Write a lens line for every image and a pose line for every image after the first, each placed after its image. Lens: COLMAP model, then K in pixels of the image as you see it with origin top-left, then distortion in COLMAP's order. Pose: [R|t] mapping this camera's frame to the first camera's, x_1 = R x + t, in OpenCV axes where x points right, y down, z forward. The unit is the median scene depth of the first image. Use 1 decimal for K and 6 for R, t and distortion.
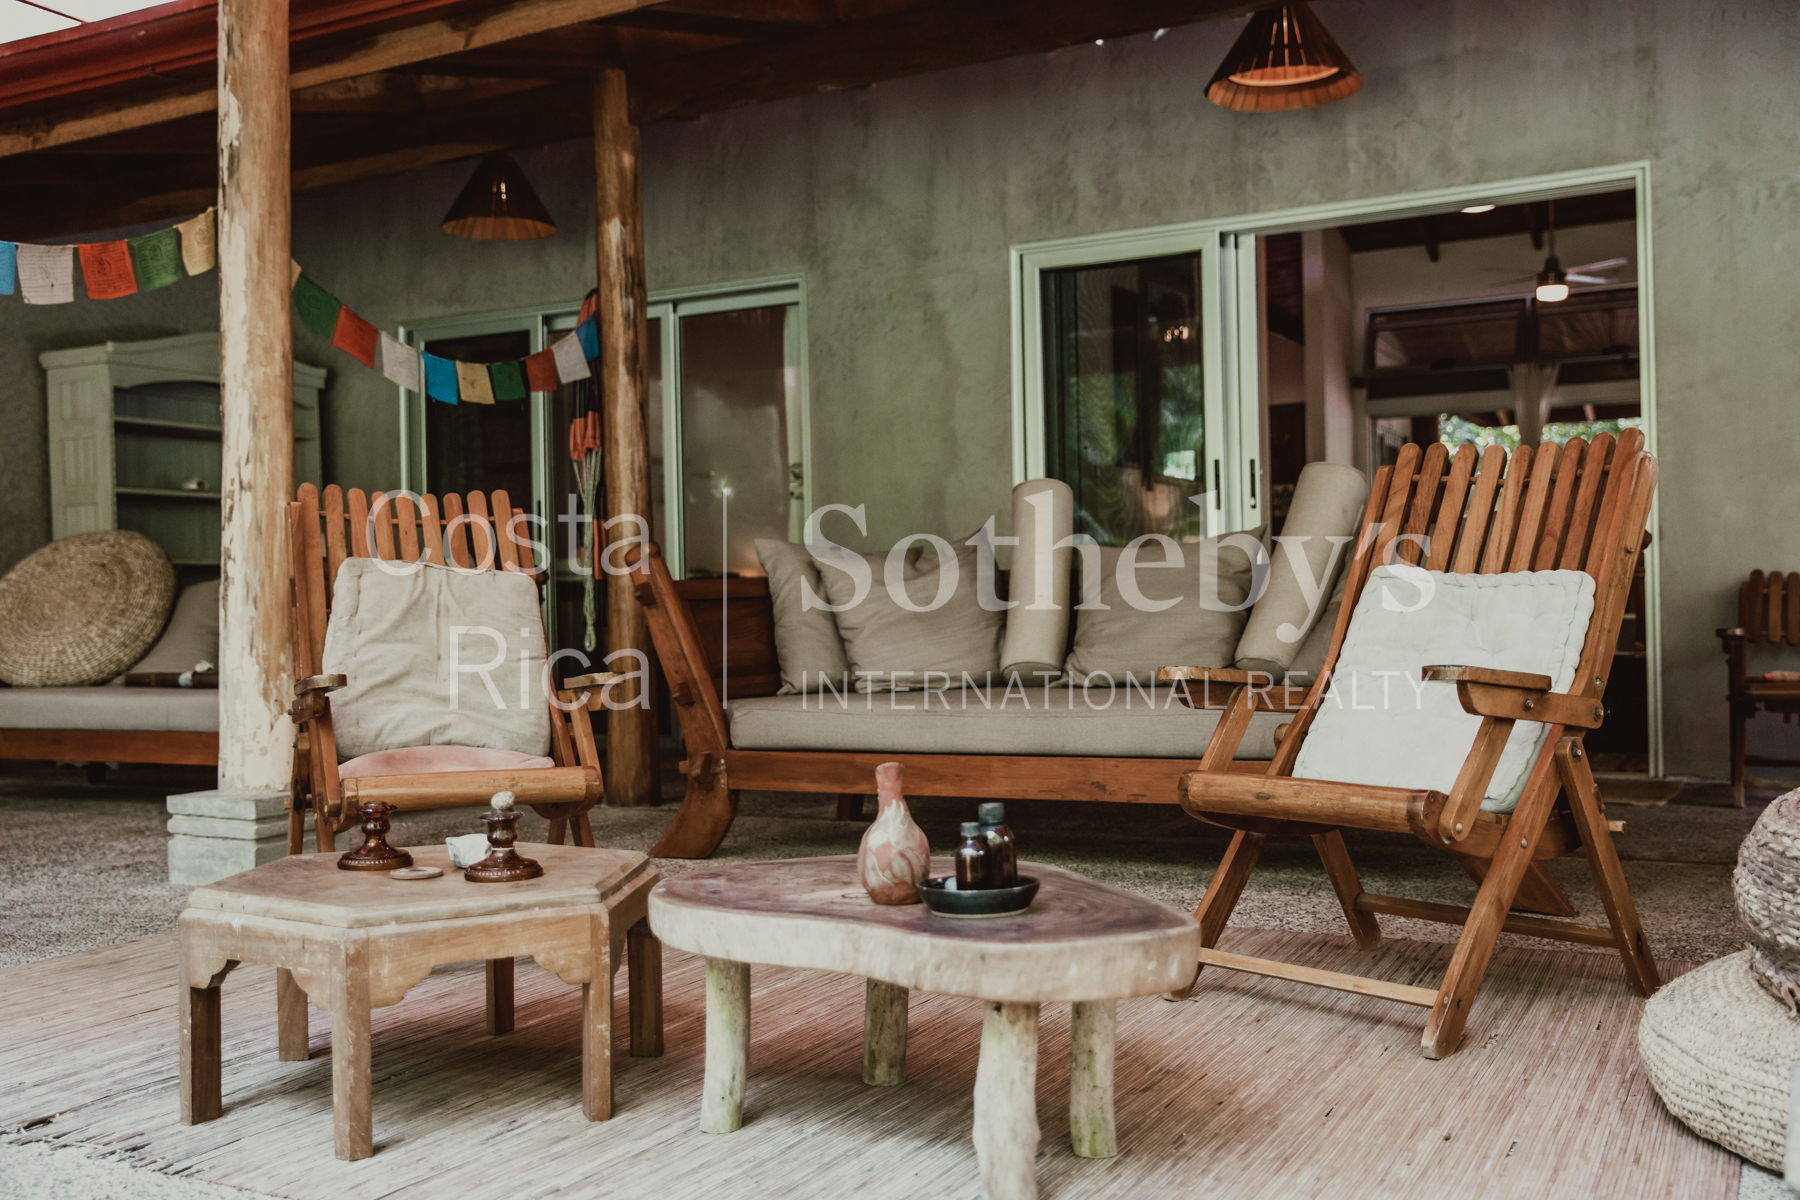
lens RADIAL K [[1713.7, 0, 901.8], [0, 1713.7, 599.7], [0, 0, 1]] dist [0.019476, 0.000000]
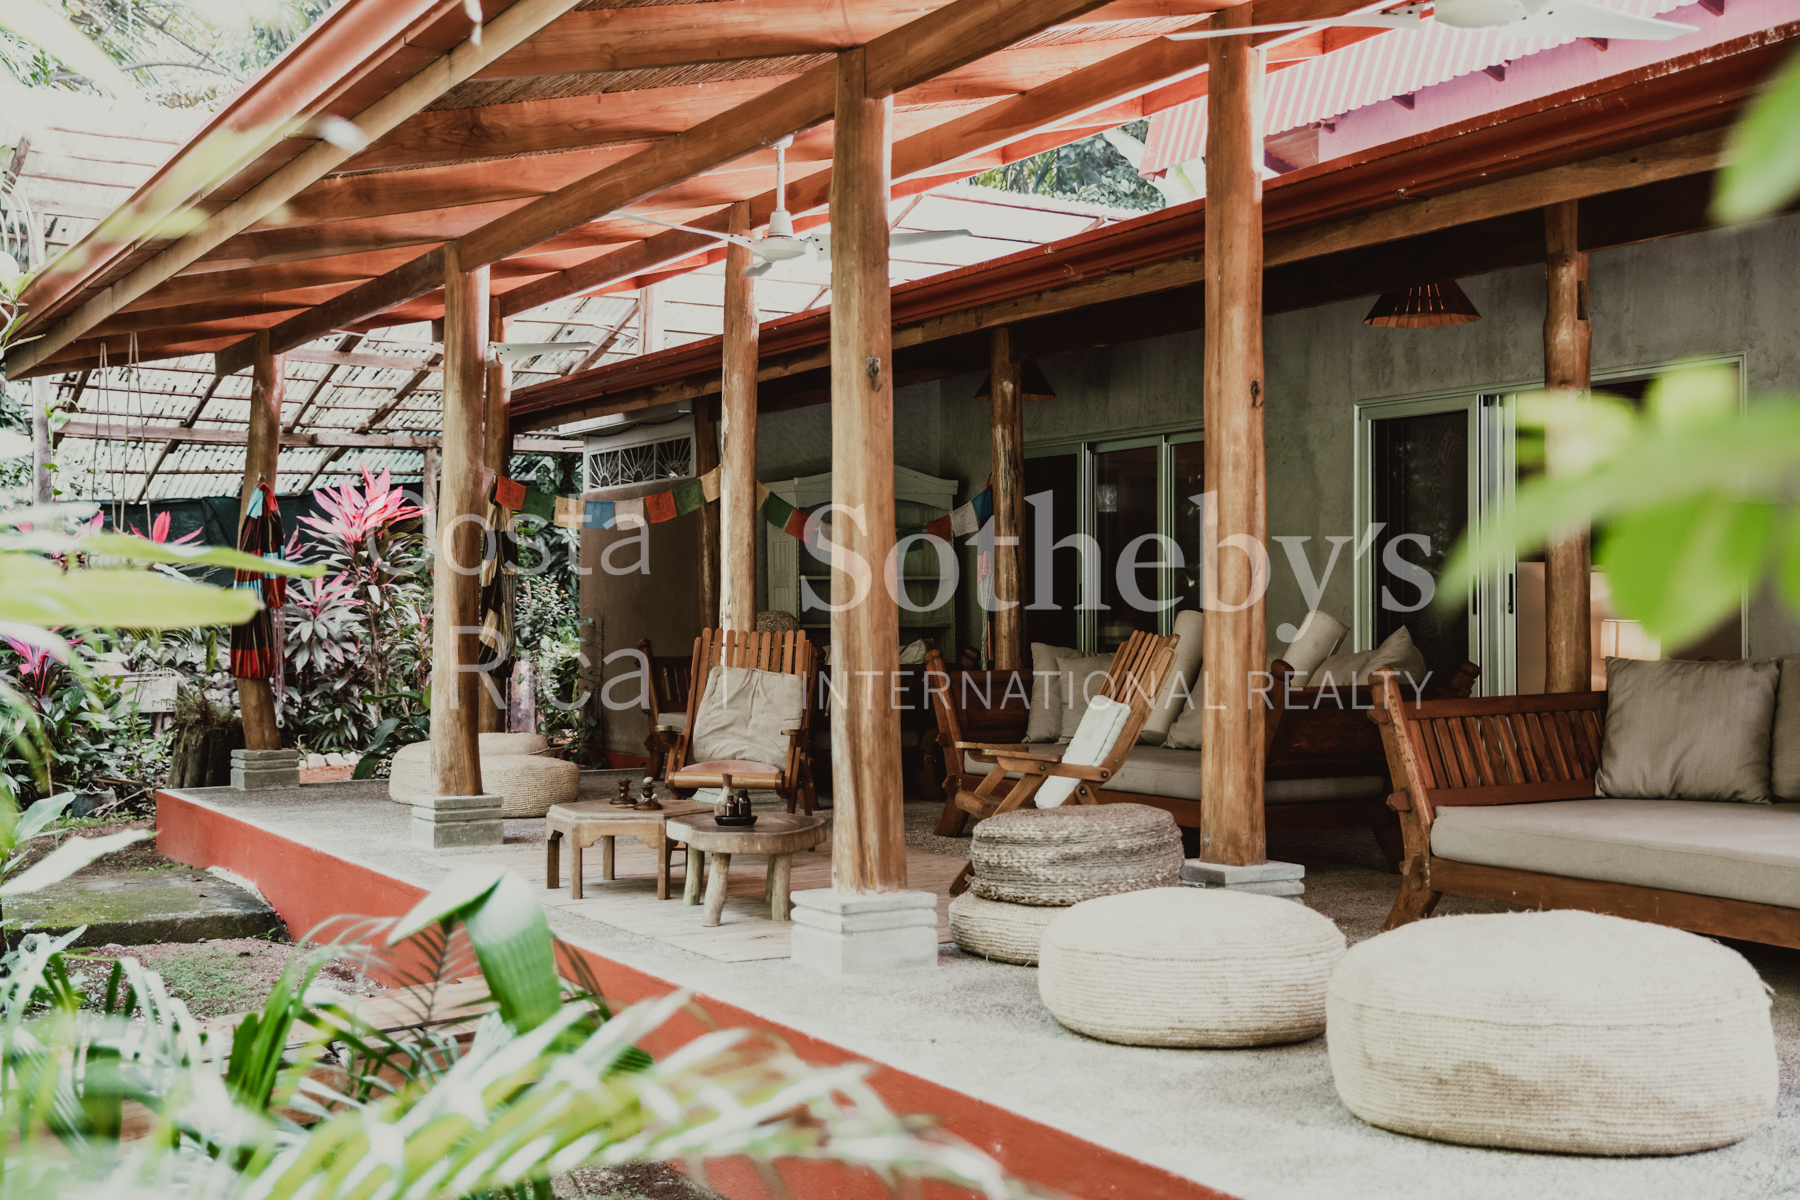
lens RADIAL K [[2184.4, 0, 899.1], [0, 2184.4, 600.7], [0, 0, 1]] dist [-0.006504, 0.000000]
pose [[0.844194, 0.018291, -0.535725, 0.804052], [-0.014675, 0.999832, 0.011011, -0.086086], [0.535837, -0.001434, 0.844320, -0.693770]]
